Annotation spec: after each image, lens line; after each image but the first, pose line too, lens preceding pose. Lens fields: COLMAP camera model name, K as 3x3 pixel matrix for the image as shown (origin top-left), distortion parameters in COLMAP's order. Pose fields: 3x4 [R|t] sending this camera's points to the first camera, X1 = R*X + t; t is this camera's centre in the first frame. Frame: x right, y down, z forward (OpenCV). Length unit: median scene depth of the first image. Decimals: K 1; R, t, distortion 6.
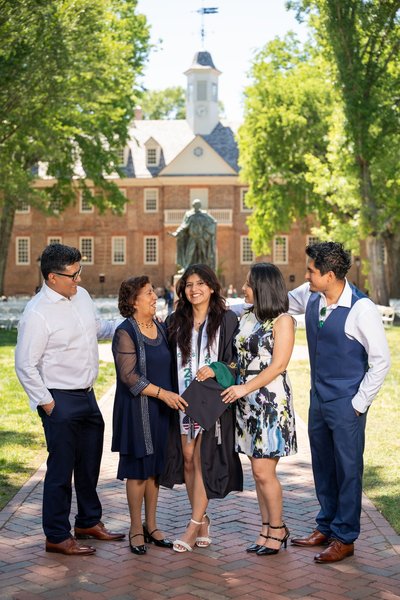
lens RADIAL K [[1025.1, 0, 214.1], [0, 1025.1, 299.7], [0, 0, 1]] dist [-0.055593, -0.063251]
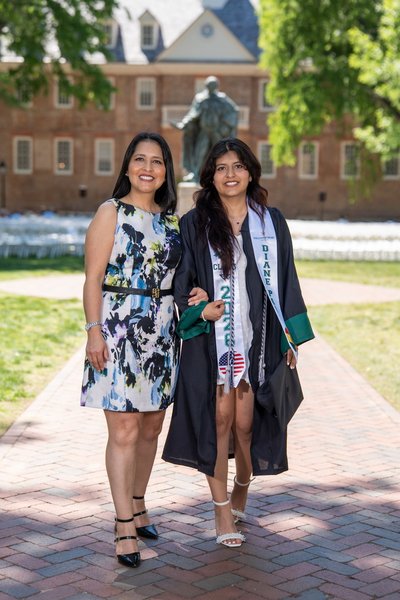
lens RADIAL K [[1105.3, 0, 200.0], [0, 1105.3, 300.0], [0, 0, 1]] dist [0.229339, -0.039985]
pose [[0.999776, 0.020095, -0.006681, -0.011839], [-0.019608, 0.997604, 0.066342, 0.004479], [0.007998, -0.066196, 0.997775, 0.146070]]
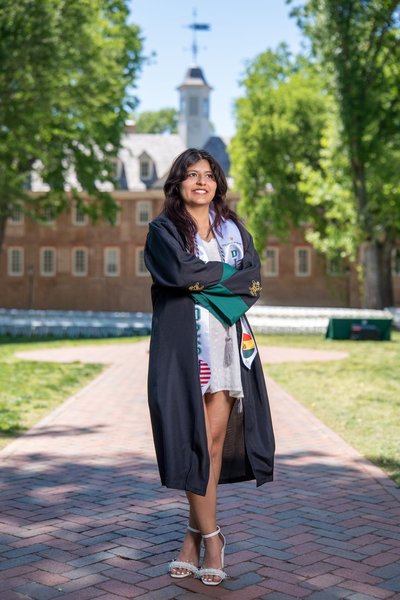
lens RADIAL K [[846.8, 0, 222.9], [0, 846.8, 298.8], [0, 0, 1]] dist [0.080438, 0.005723]
pose [[0.999689, 0.004026, 0.024623, -0.003594], [-0.003198, 0.999430, -0.033606, 0.018601], [-0.024744, 0.033517, 0.999132, 0.172144]]
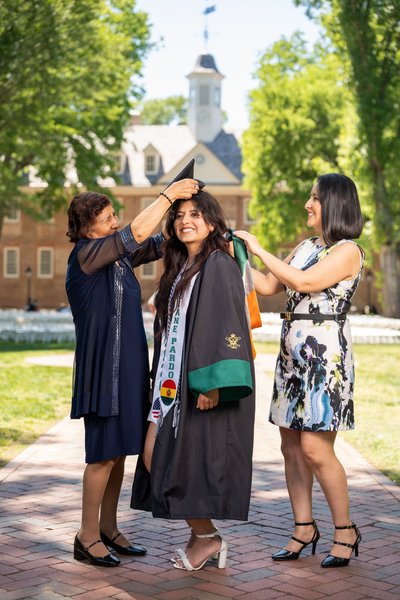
lens RADIAL K [[1025.1, 0, 214.1], [0, 1025.1, 299.7], [0, 0, 1]] dist [-0.055593, -0.063251]
pose [[0.999923, 0.011879, 0.003525, -0.004075], [-0.011746, 0.999298, -0.035588, 0.019652], [-0.003946, 0.035543, 0.999360, 0.067968]]
